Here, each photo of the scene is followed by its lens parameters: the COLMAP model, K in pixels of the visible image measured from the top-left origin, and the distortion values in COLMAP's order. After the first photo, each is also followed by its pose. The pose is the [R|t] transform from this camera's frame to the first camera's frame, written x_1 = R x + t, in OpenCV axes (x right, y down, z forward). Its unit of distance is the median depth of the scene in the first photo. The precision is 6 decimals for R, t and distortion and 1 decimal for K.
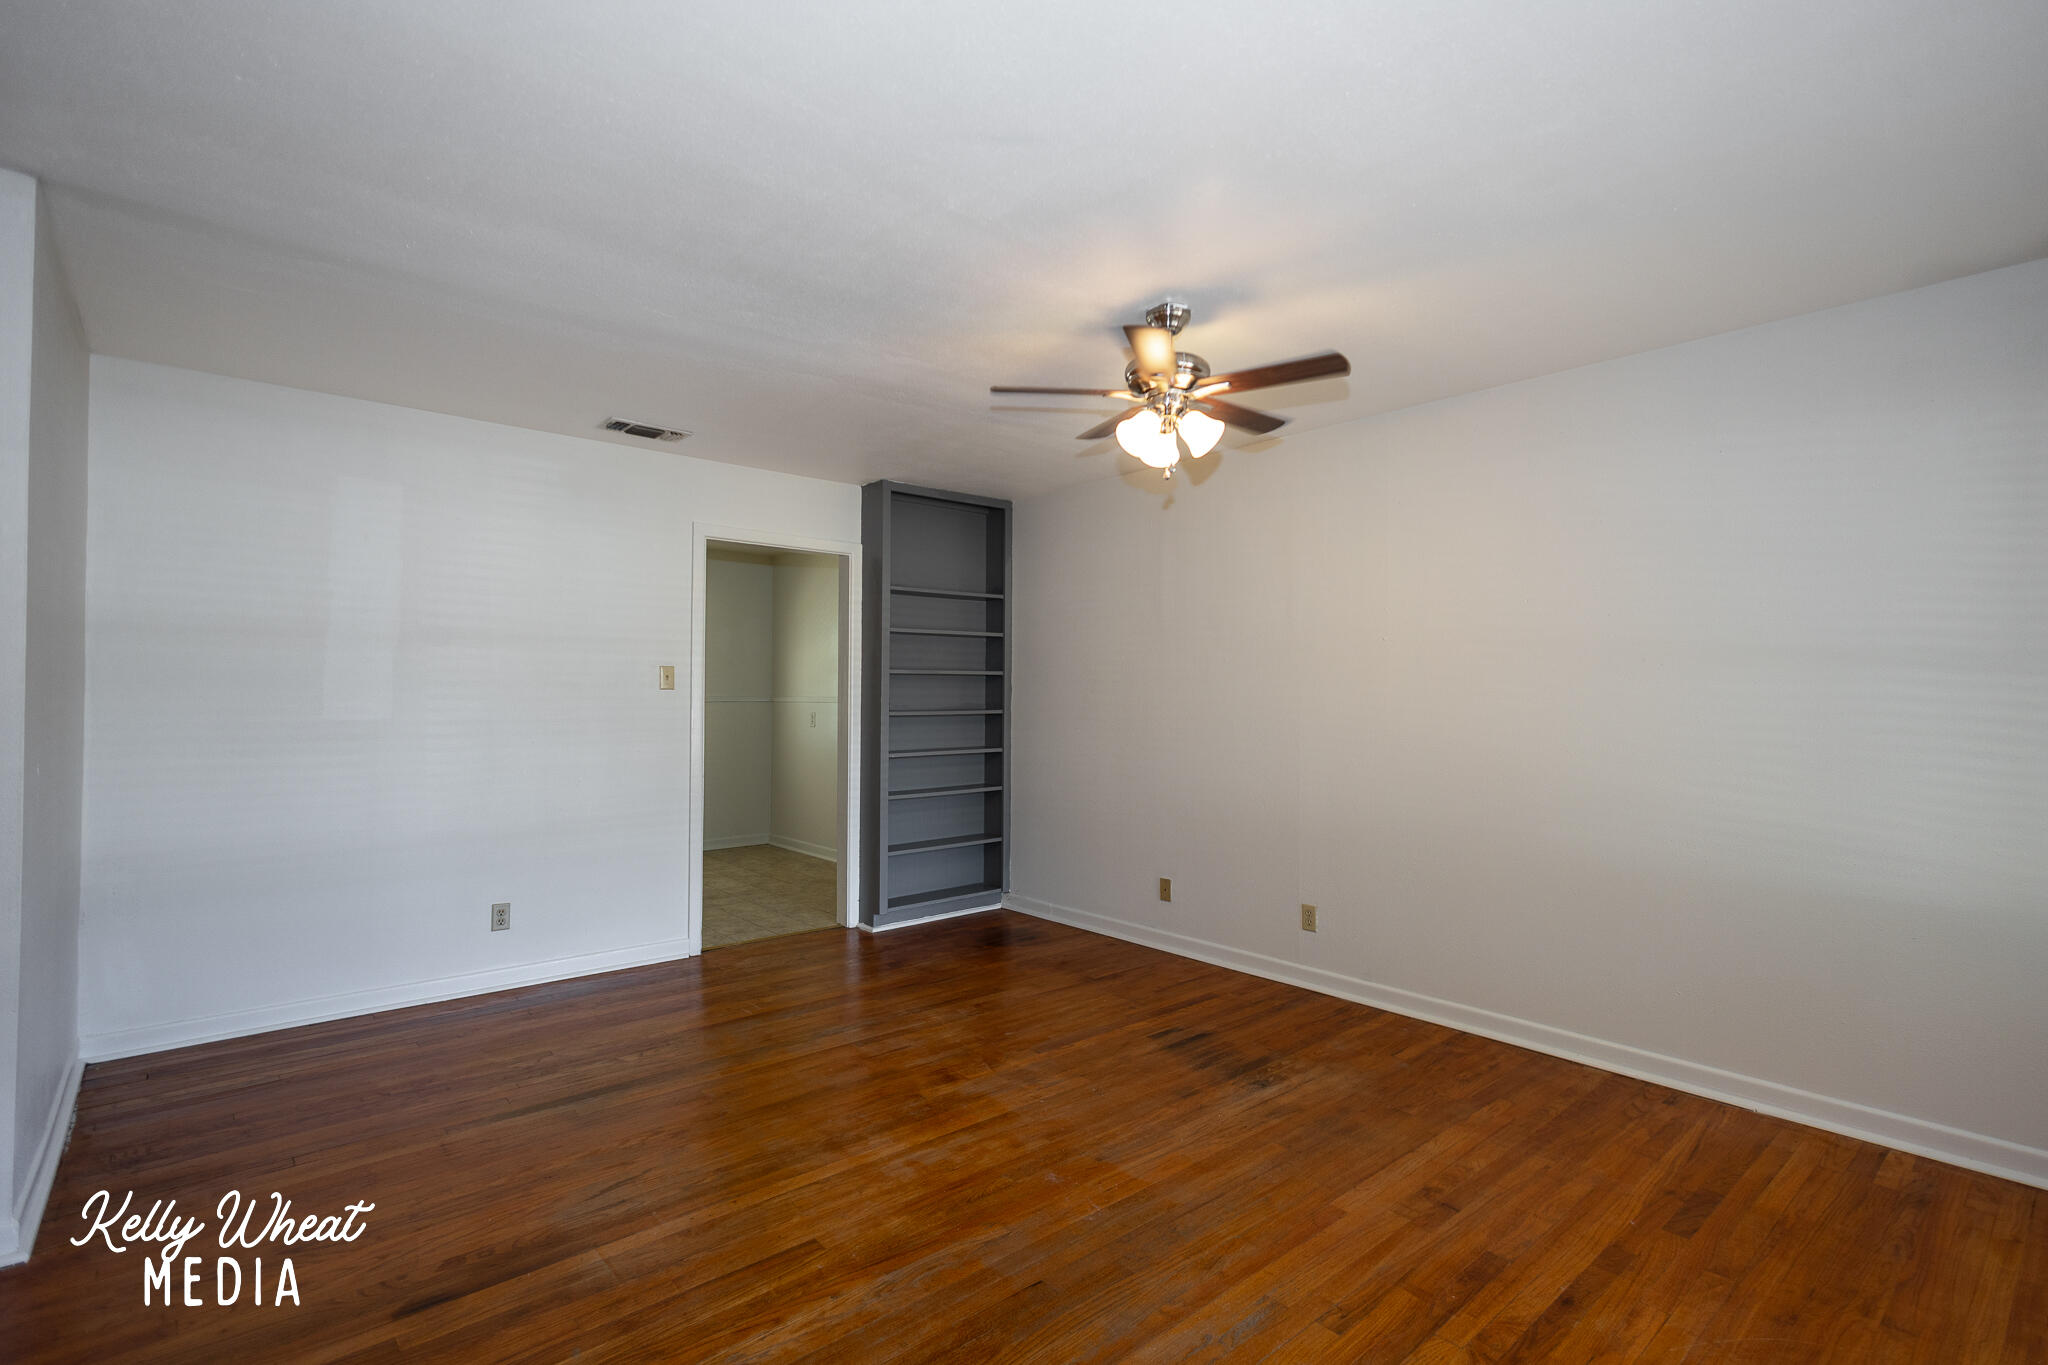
lens RADIAL K [[945.7, 0, 1013.9], [0, 945.7, 686.3], [0, 0, 1]] dist [0.008259, -0.004415]
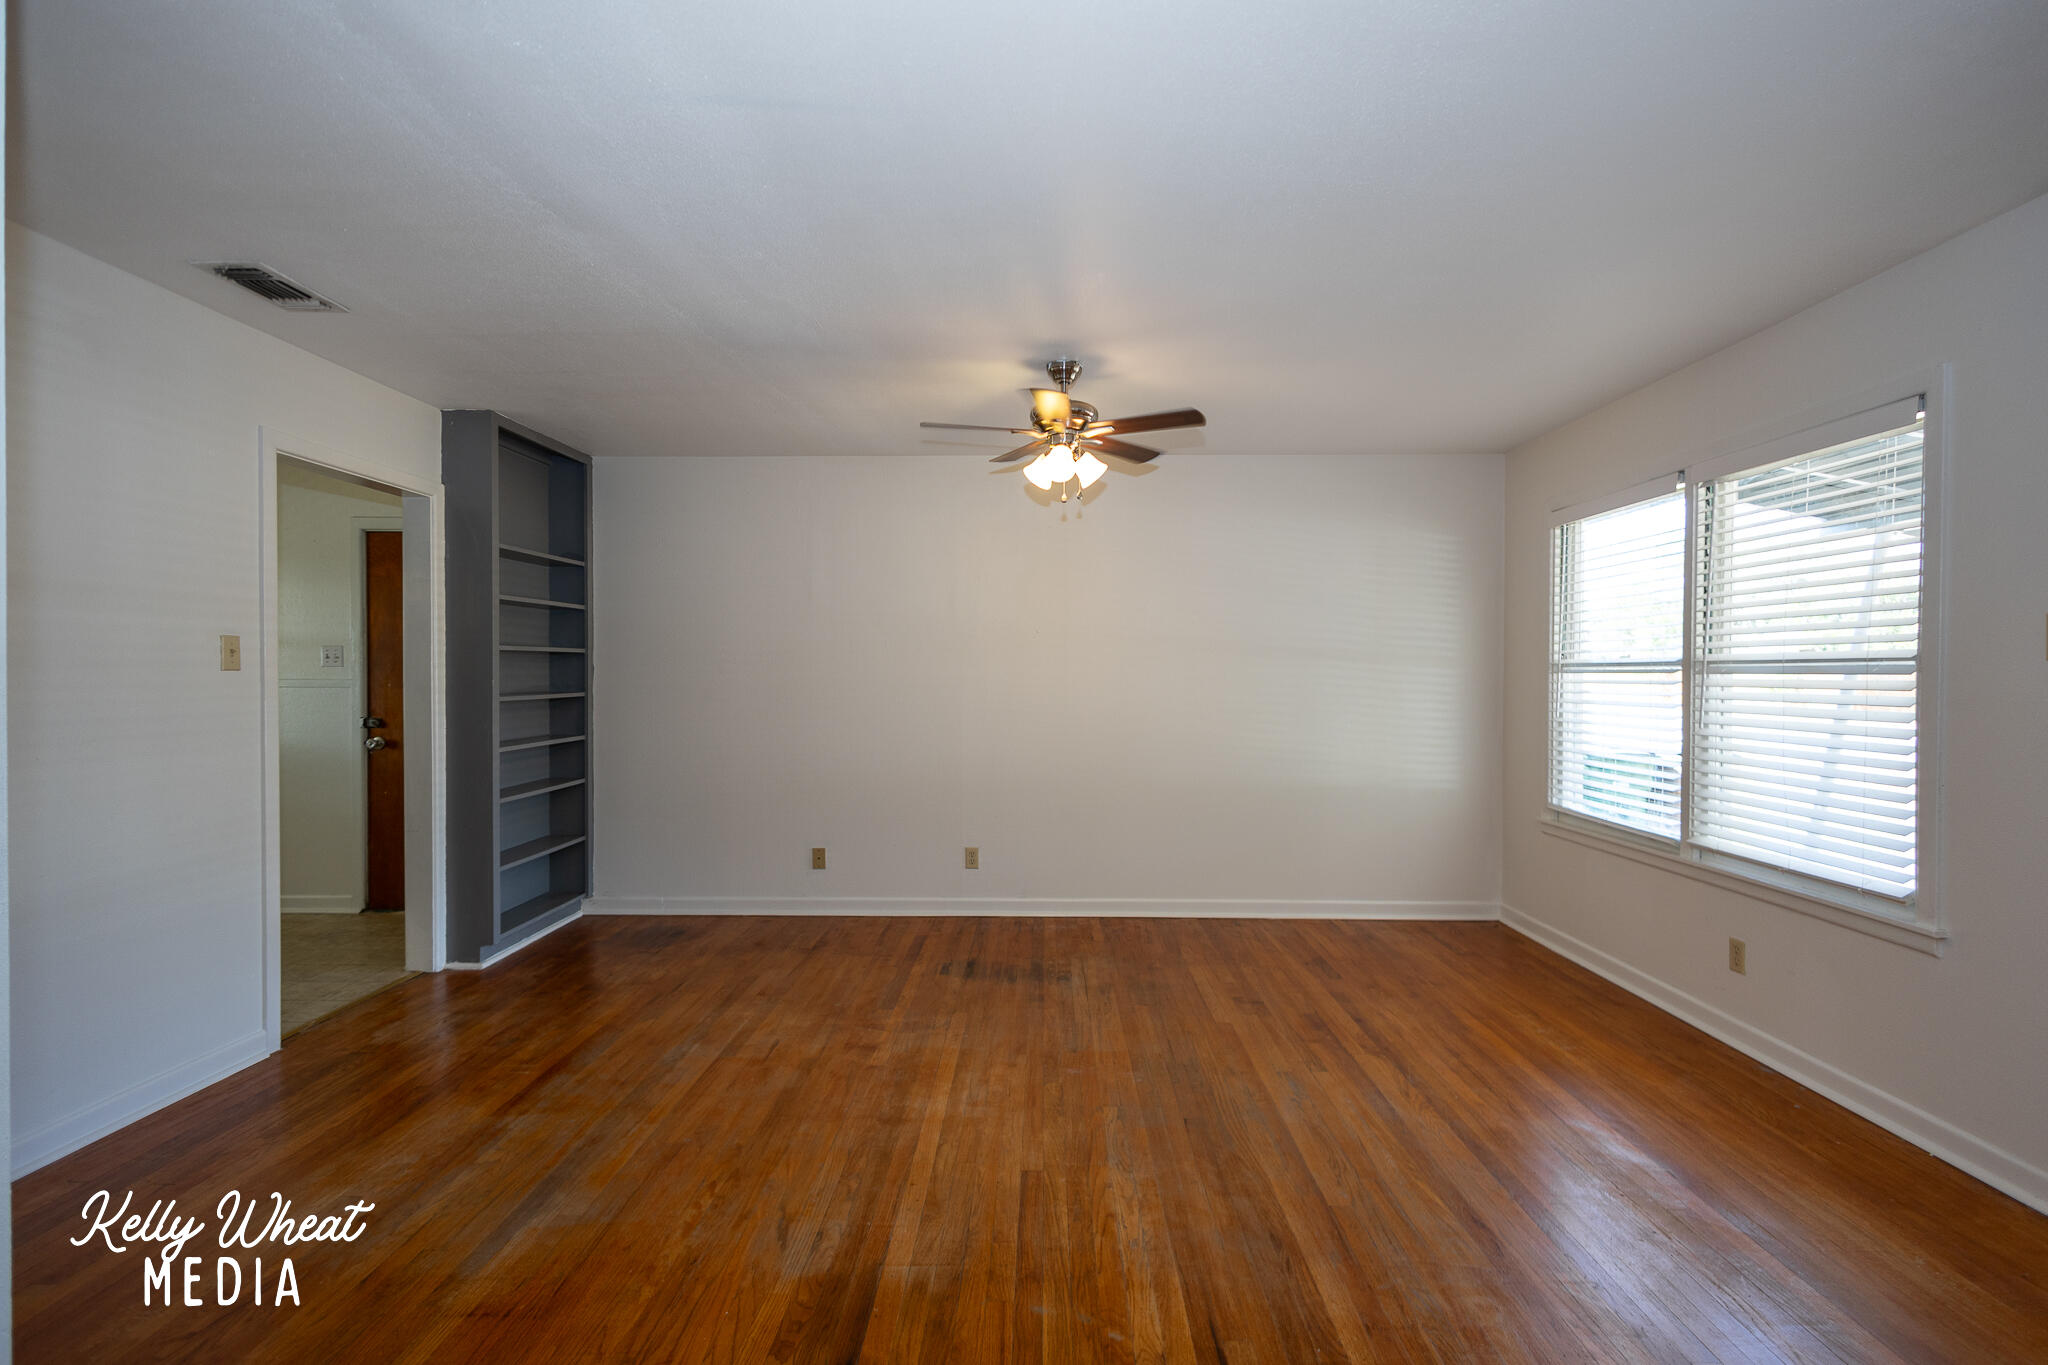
lens RADIAL K [[945.7, 0, 1021.4], [0, 945.7, 681.3], [0, 0, 1]] dist [0.008259, -0.004415]
pose [[0.668221, -0.009433, 0.743903, -0.682474], [-0.005471, 0.999830, 0.017592, -0.005175], [-0.743943, -0.015825, 0.668056, 0.179316]]
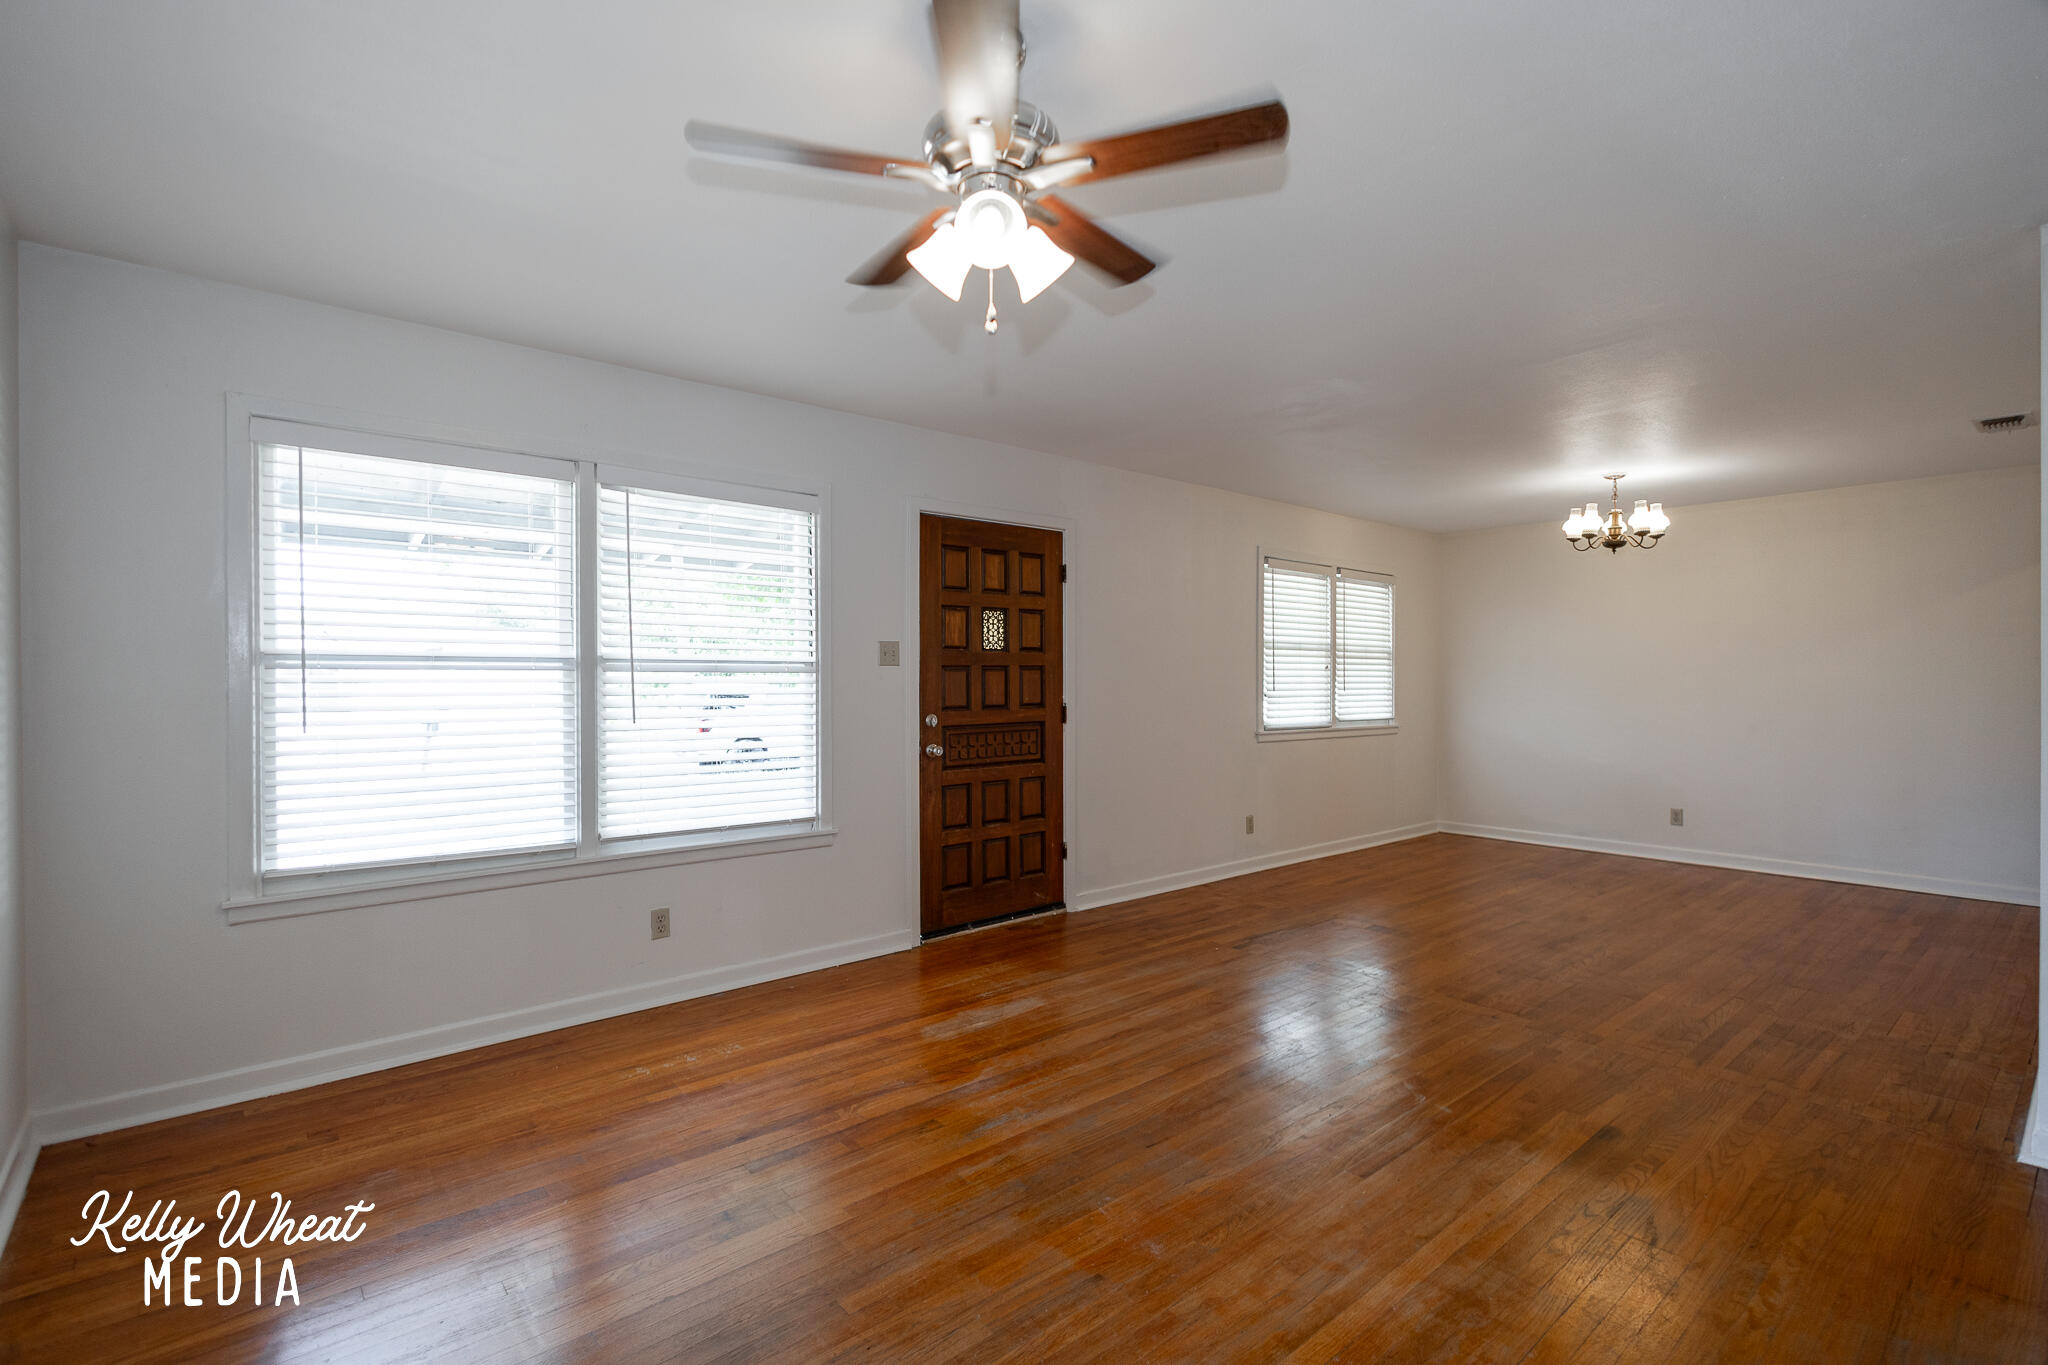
lens RADIAL K [[945.7, 0, 1025.3], [0, 945.7, 679.0], [0, 0, 1]] dist [0.008259, -0.004415]
pose [[-0.999986, -0.004903, -0.001754, 0.119343], [-0.004881, 0.999914, -0.012211, 0.019313], [0.001813, -0.012202, -0.999924, 1.383054]]
